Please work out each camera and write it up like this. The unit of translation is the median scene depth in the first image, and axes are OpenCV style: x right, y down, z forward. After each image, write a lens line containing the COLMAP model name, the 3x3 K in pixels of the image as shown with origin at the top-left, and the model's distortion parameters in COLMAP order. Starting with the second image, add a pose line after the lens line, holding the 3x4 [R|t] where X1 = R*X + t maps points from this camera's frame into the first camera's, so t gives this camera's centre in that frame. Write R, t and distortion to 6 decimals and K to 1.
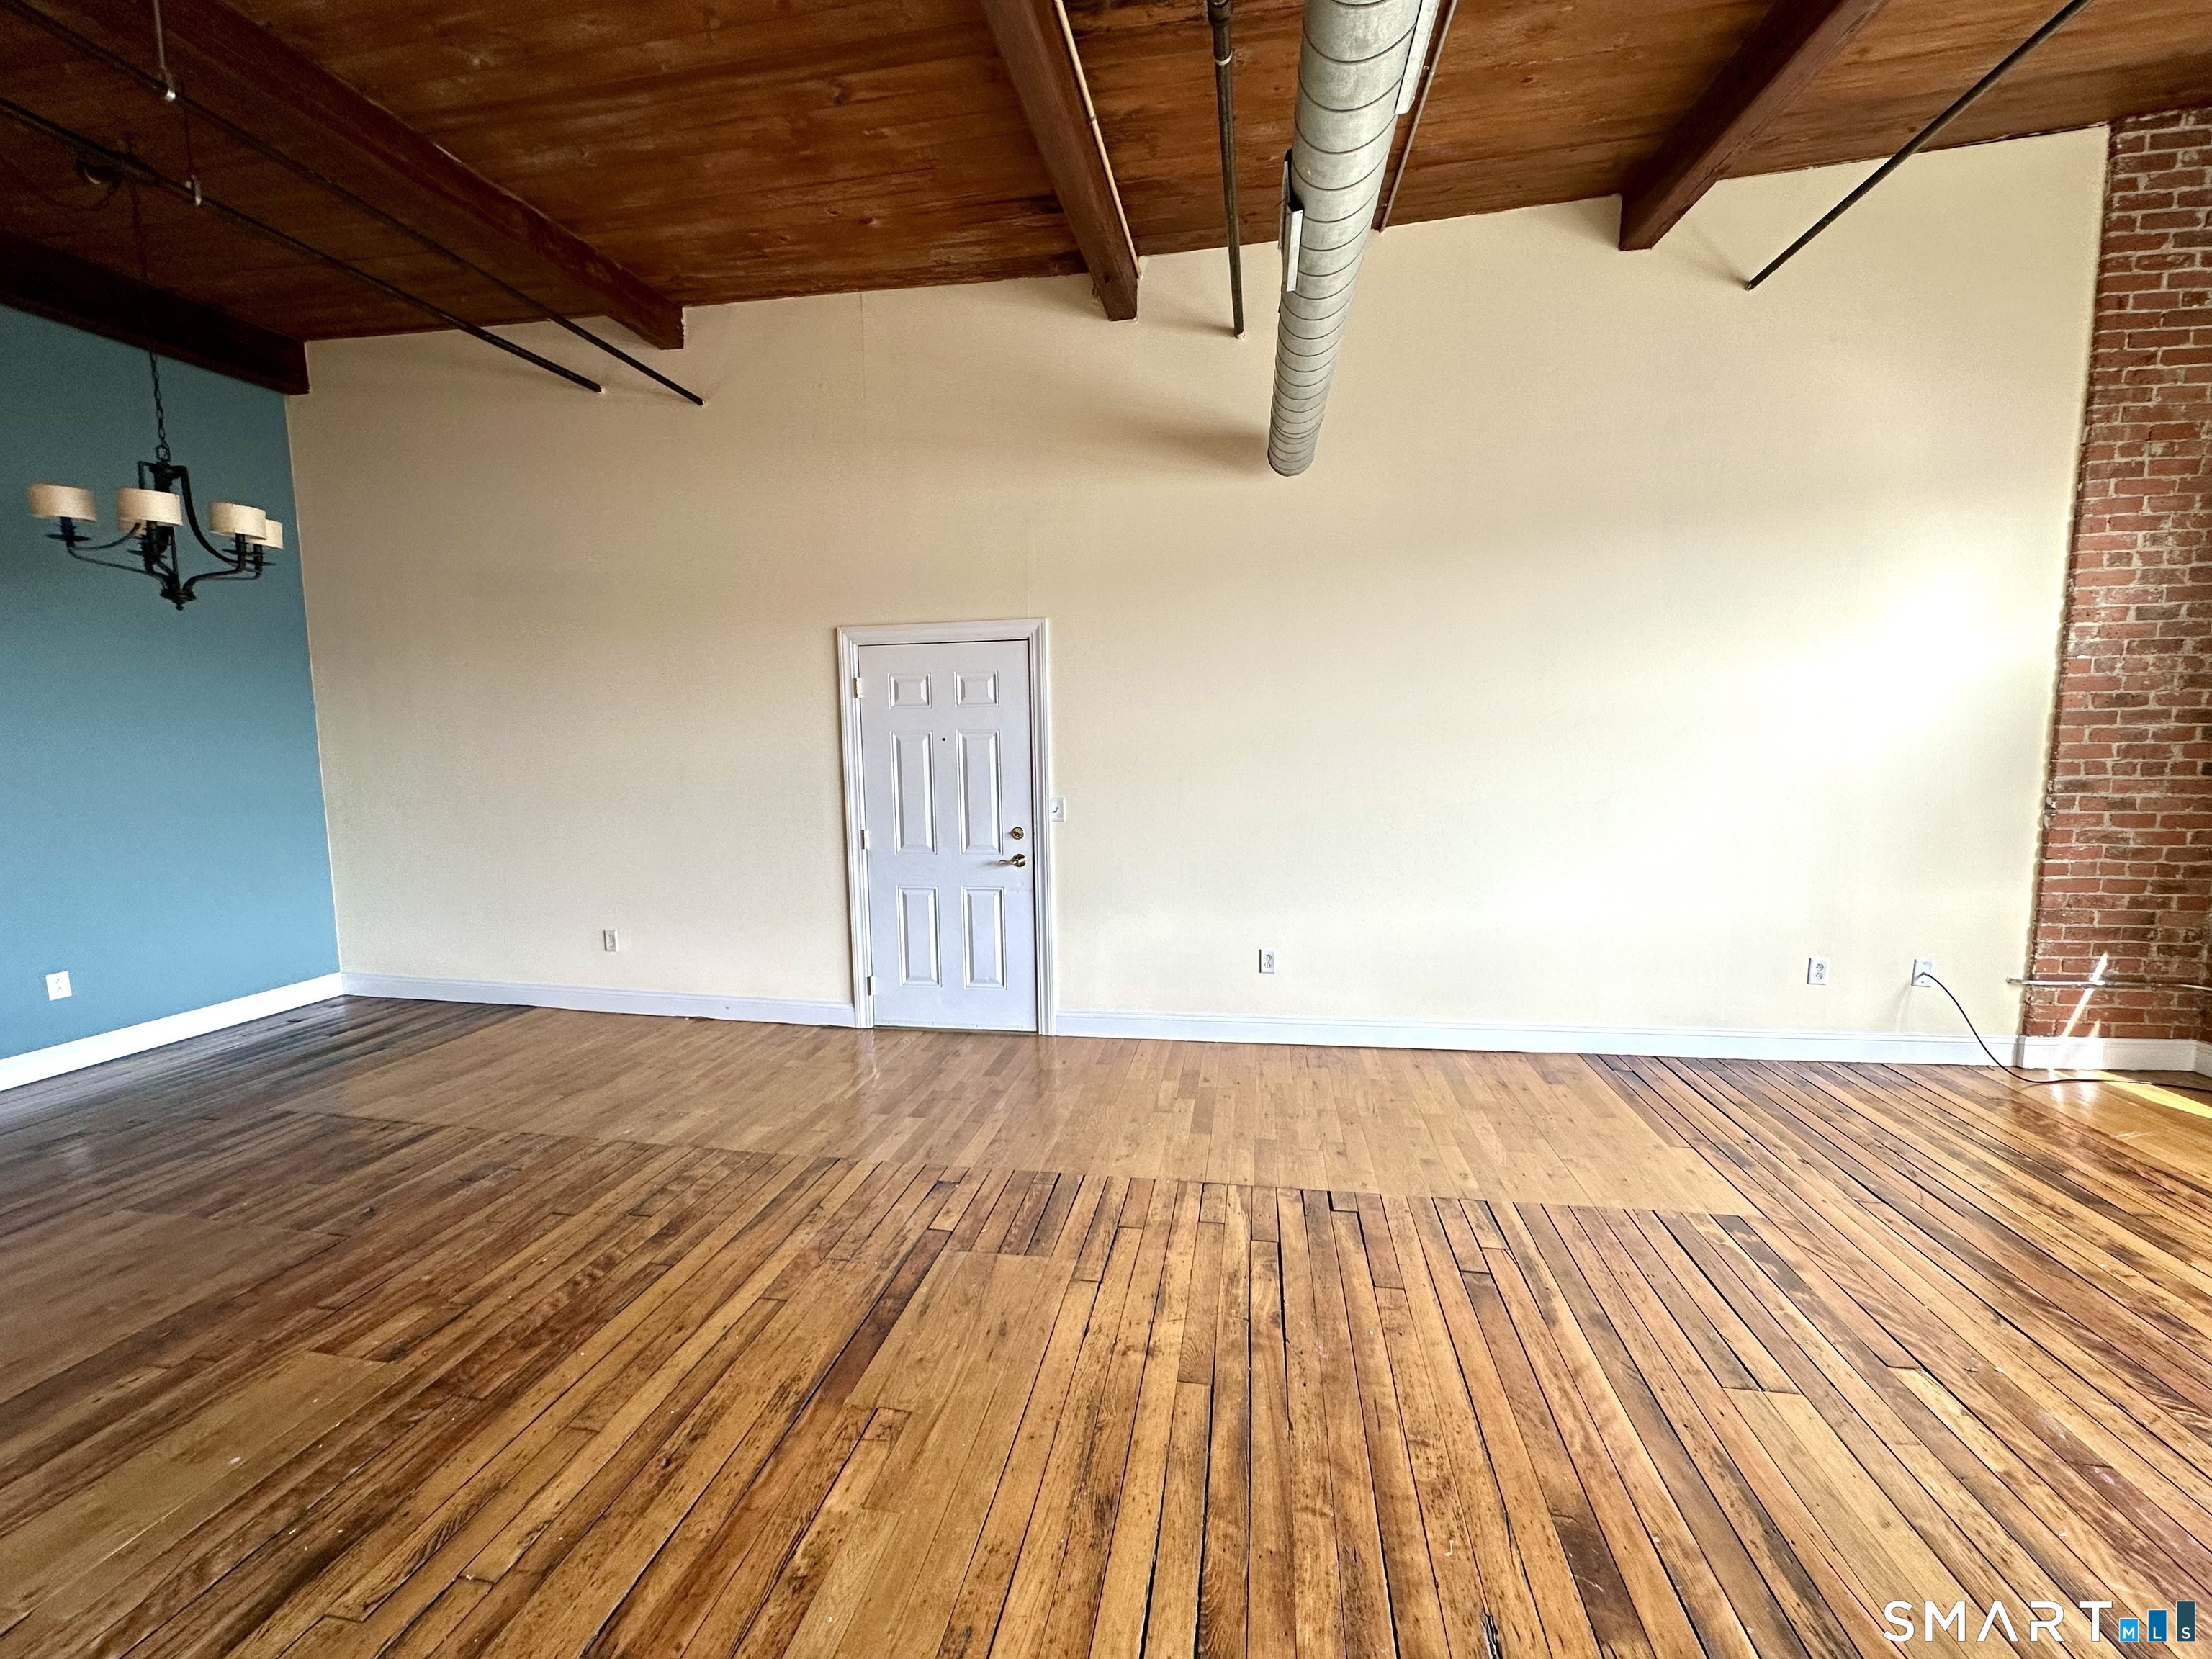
lens RADIAL K [[879.7, 0, 1103.3], [0, 879.7, 839.2], [0, 0, 1]] dist [-0.002723, 0.000528]
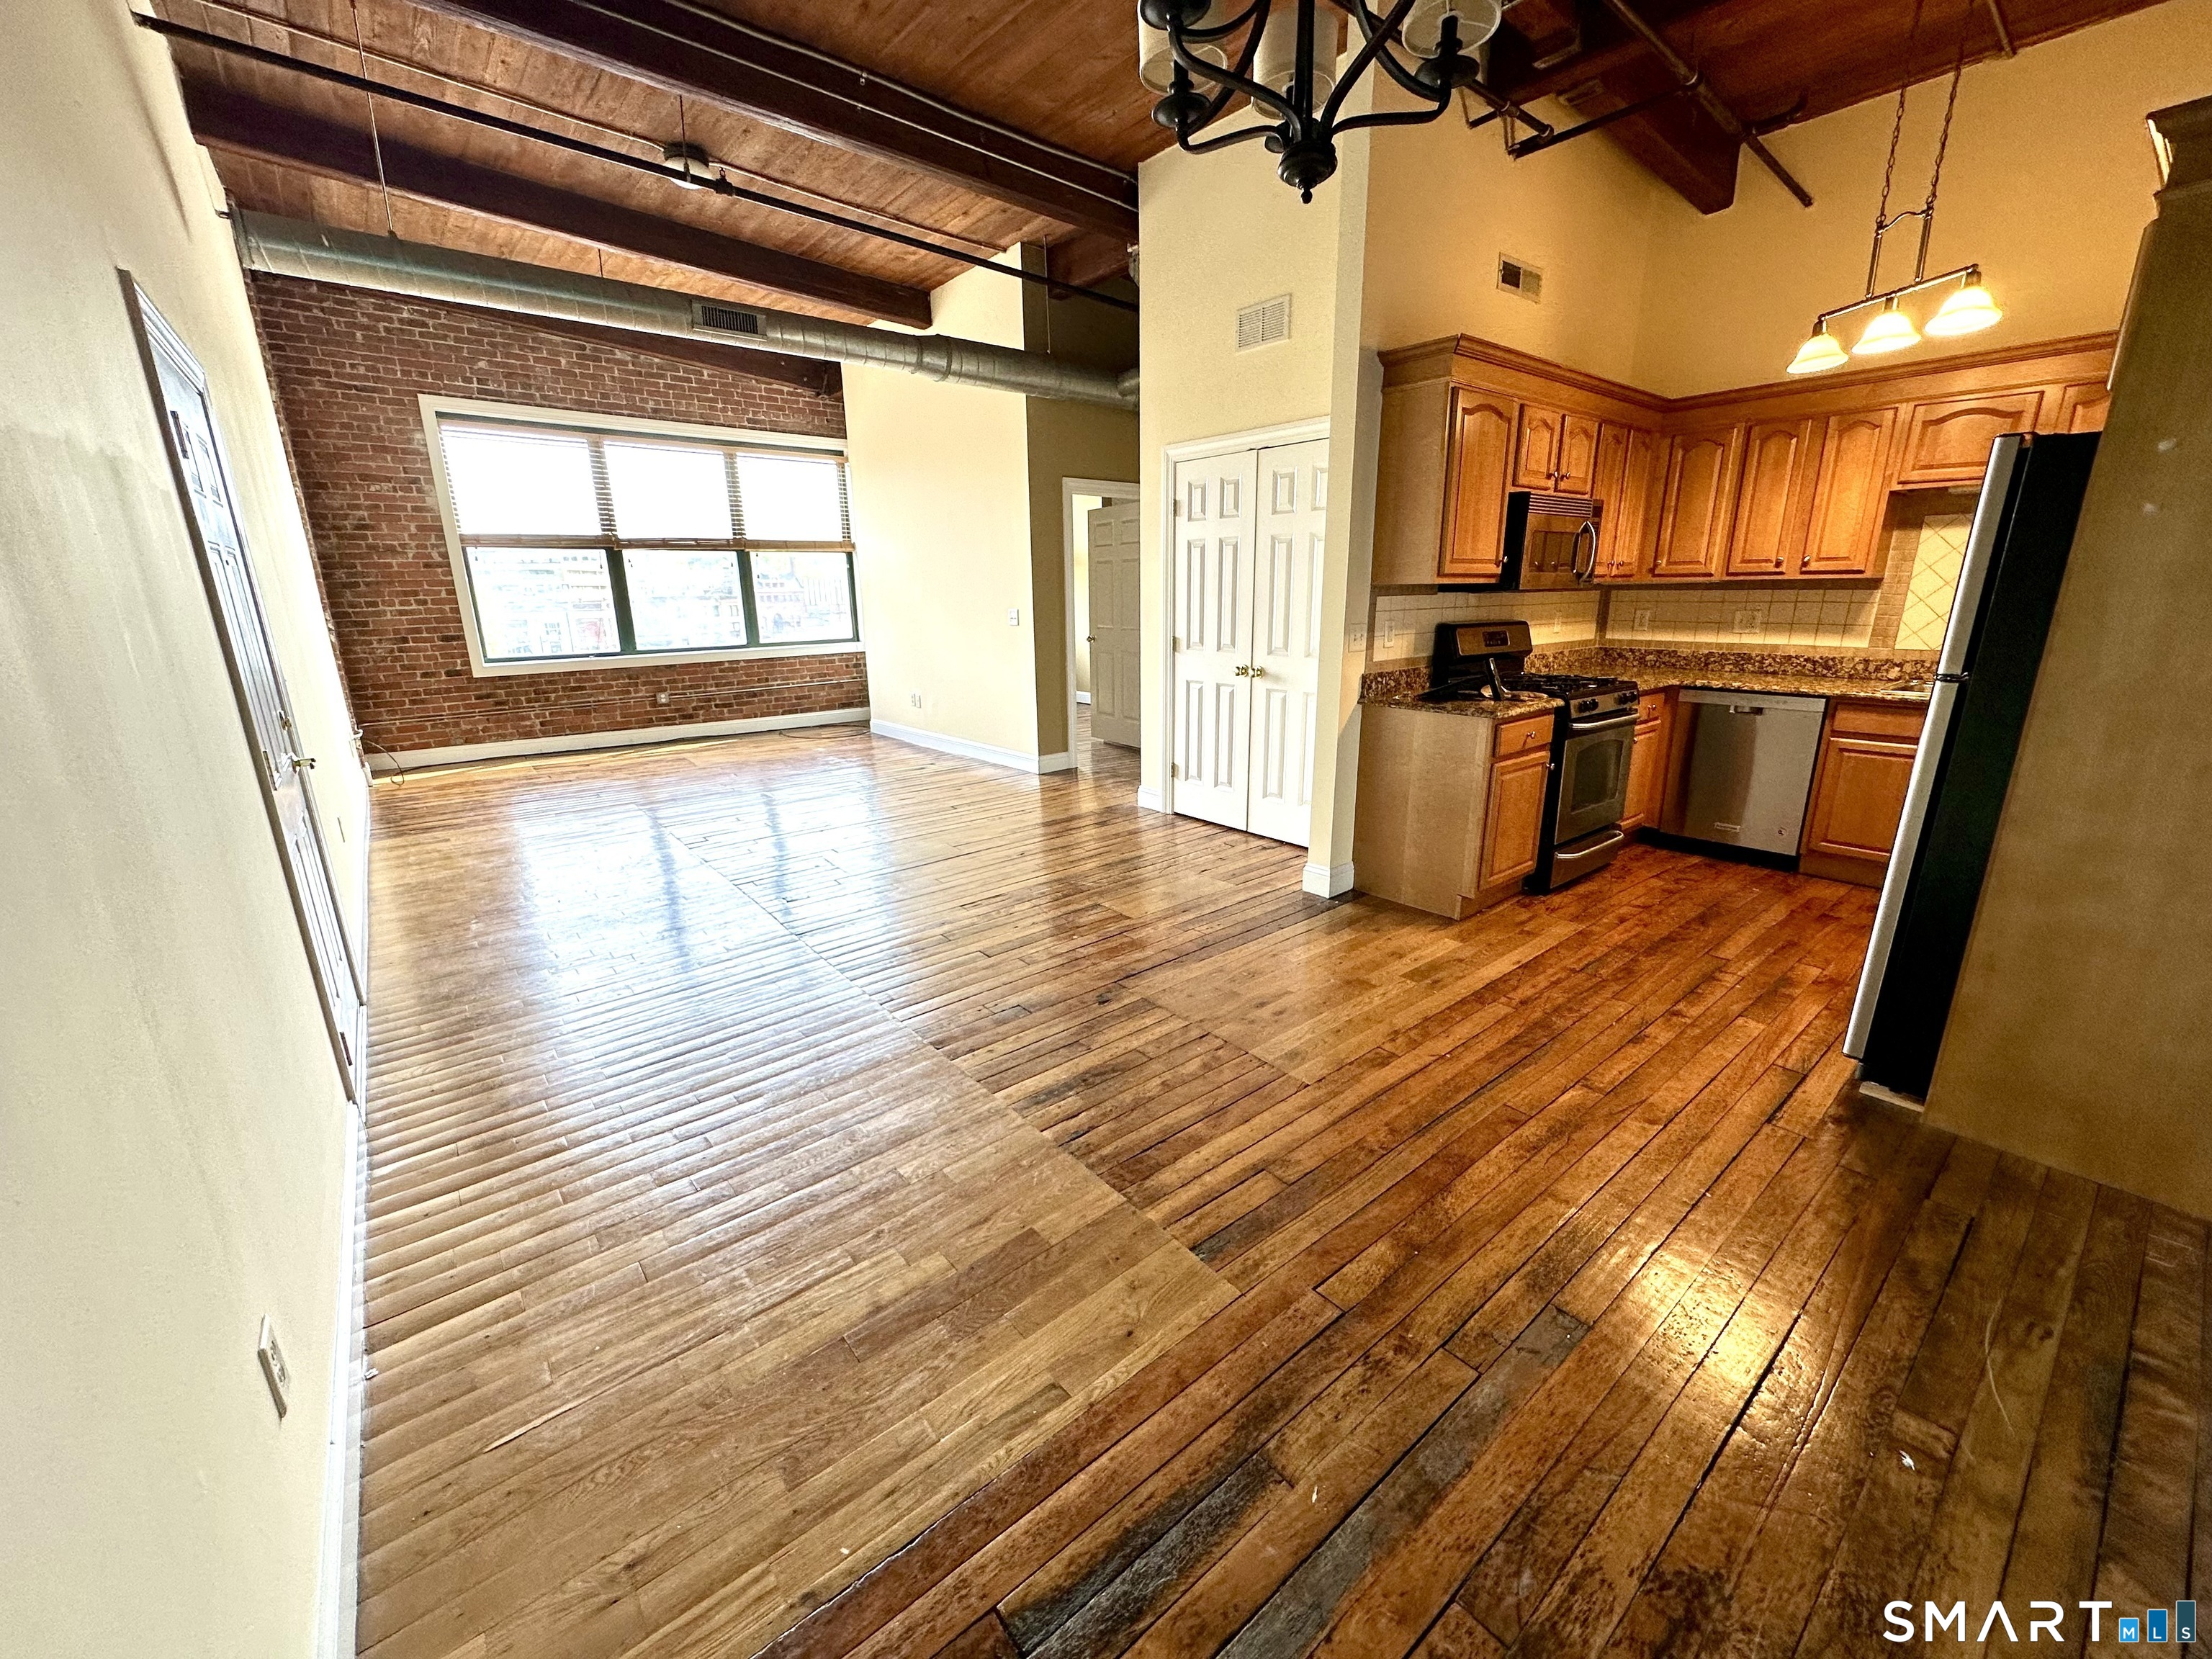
lens RADIAL K [[879.7, 0, 1105.3], [0, 879.7, 827.8], [0, 0, 1]] dist [-0.002723, 0.000528]
pose [[-0.753121, -0.158897, 0.638405, -1.503421], [0.092658, 0.935102, 0.342052, -0.148568], [-0.651324, 0.316759, -0.689522, 1.682074]]
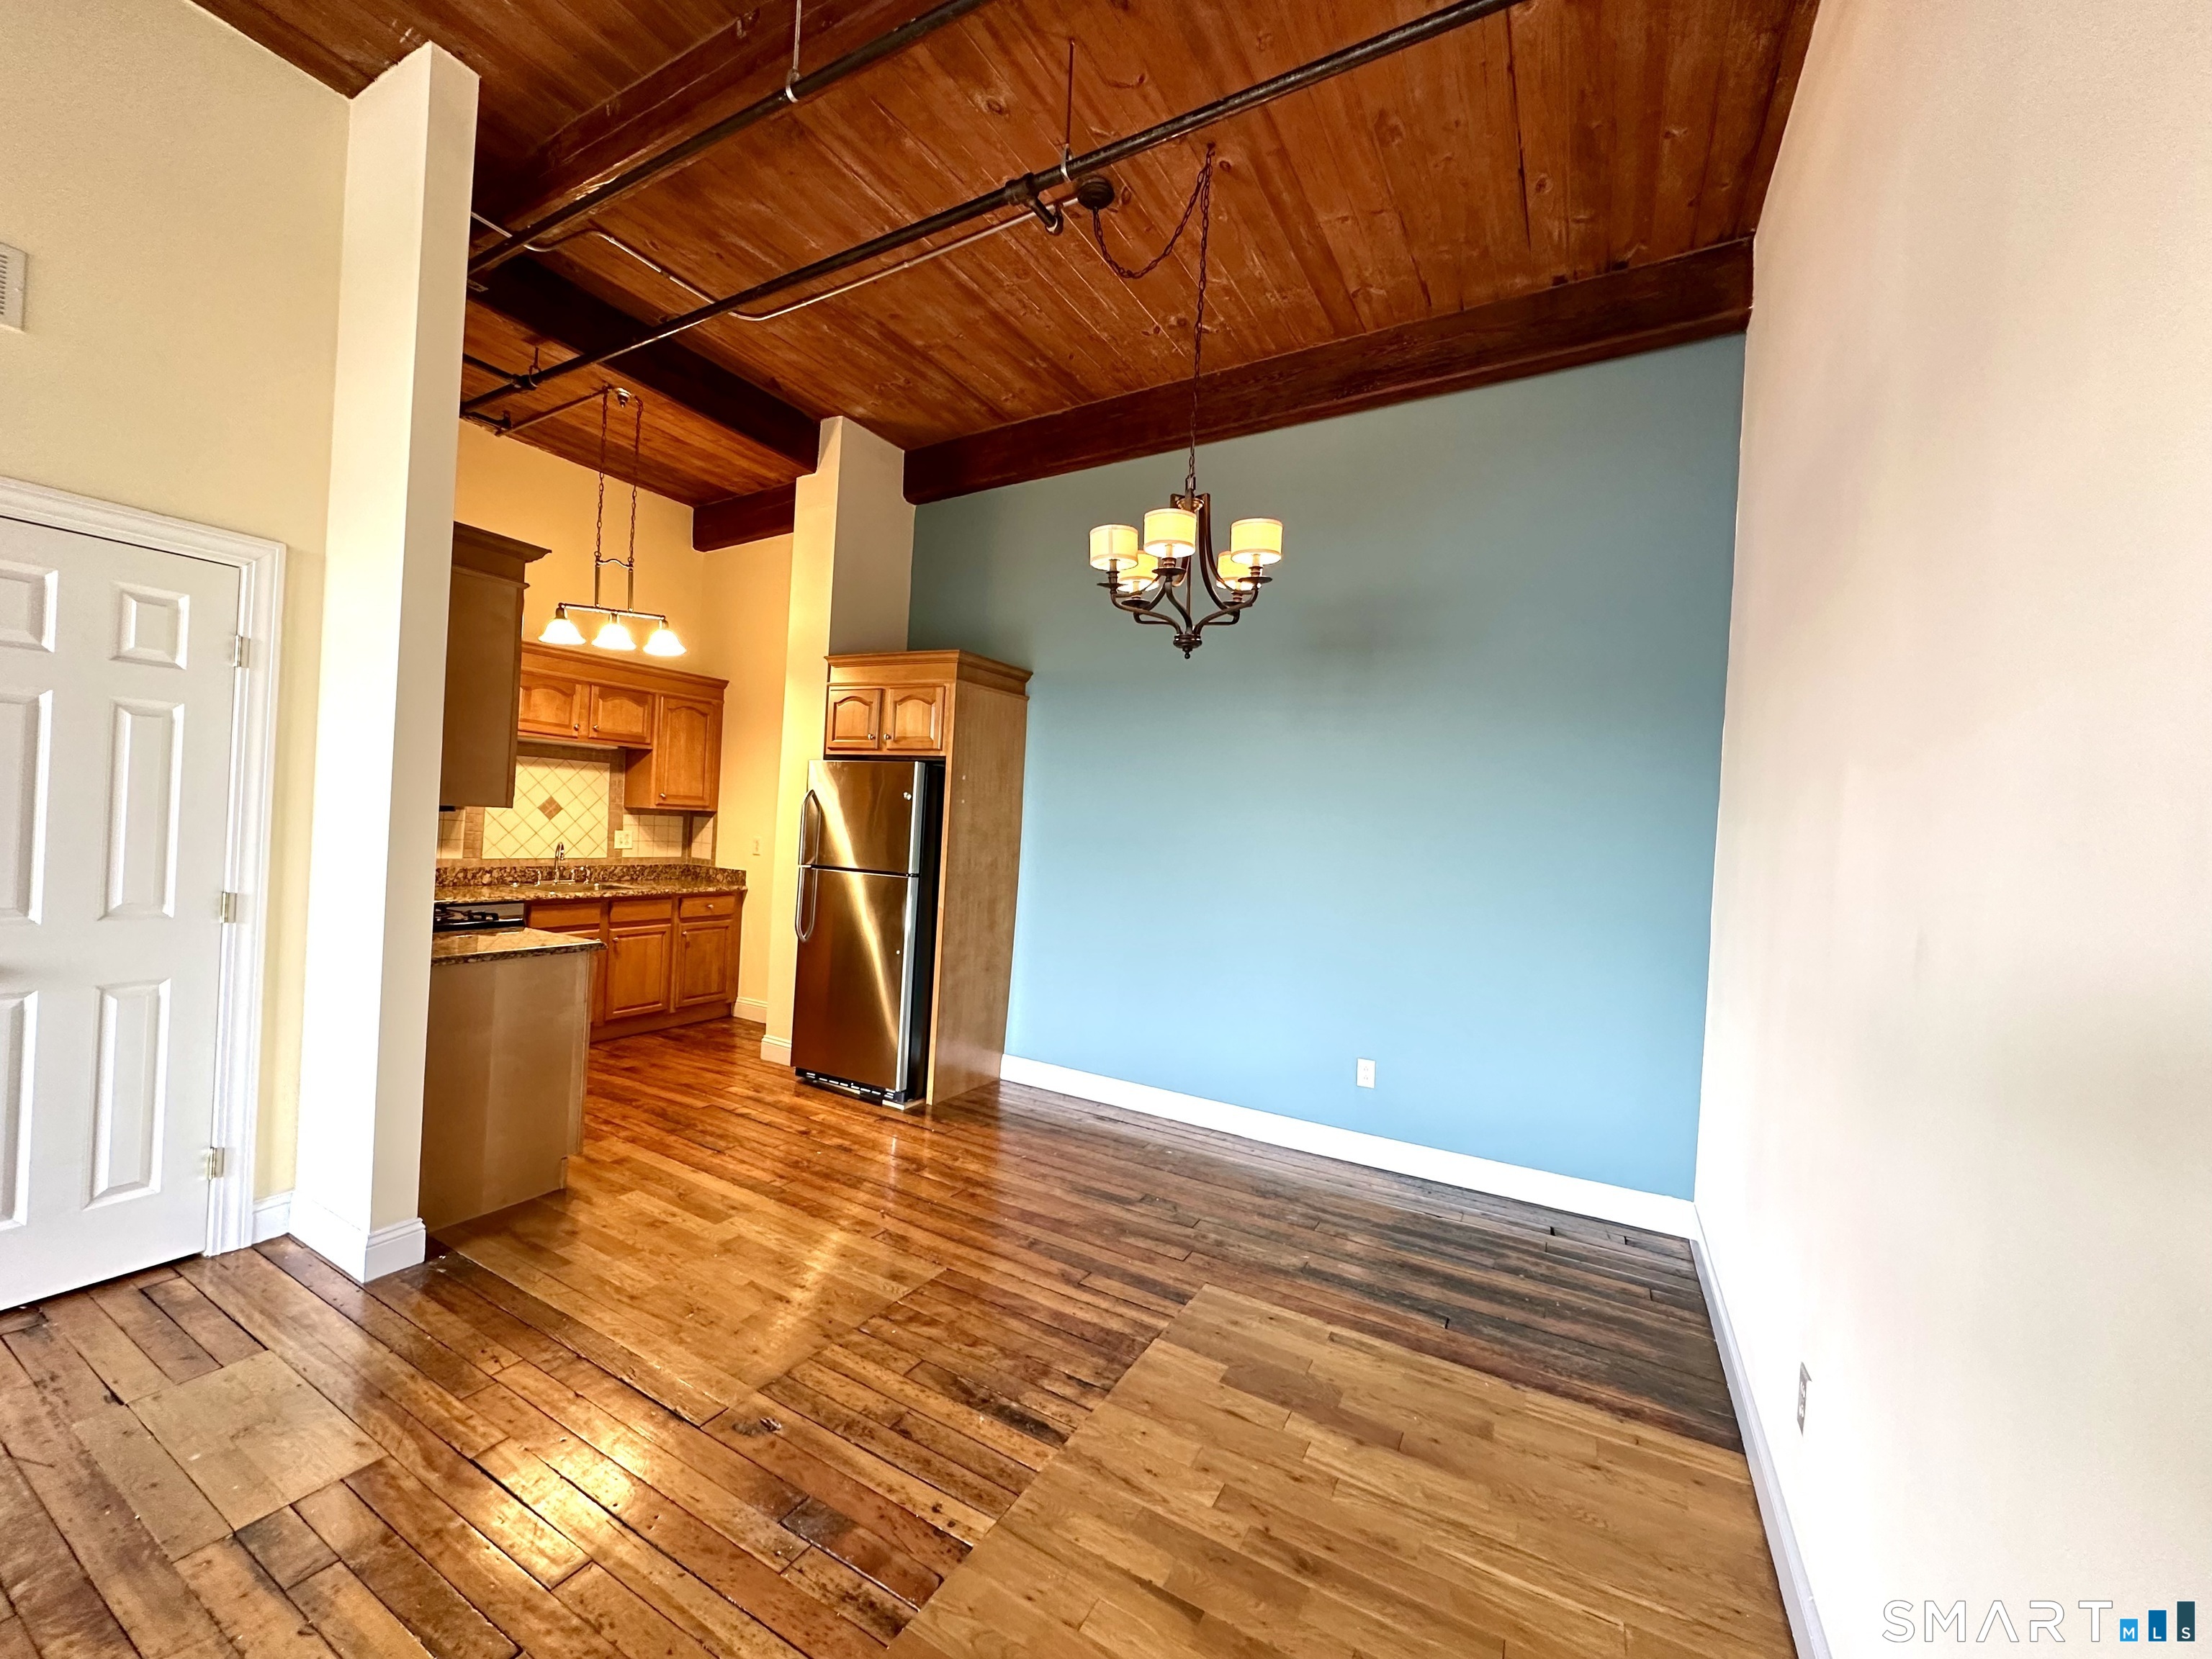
lens RADIAL K [[879.7, 0, 1102.7], [0, 879.7, 829.8], [0, 0, 1]] dist [-0.002723, 0.000528]
pose [[-0.320347, -0.009297, -0.947255, -0.236427], [-0.161500, 0.985849, 0.044941, -0.137935], [0.933432, 0.167378, -0.317315, 1.405507]]
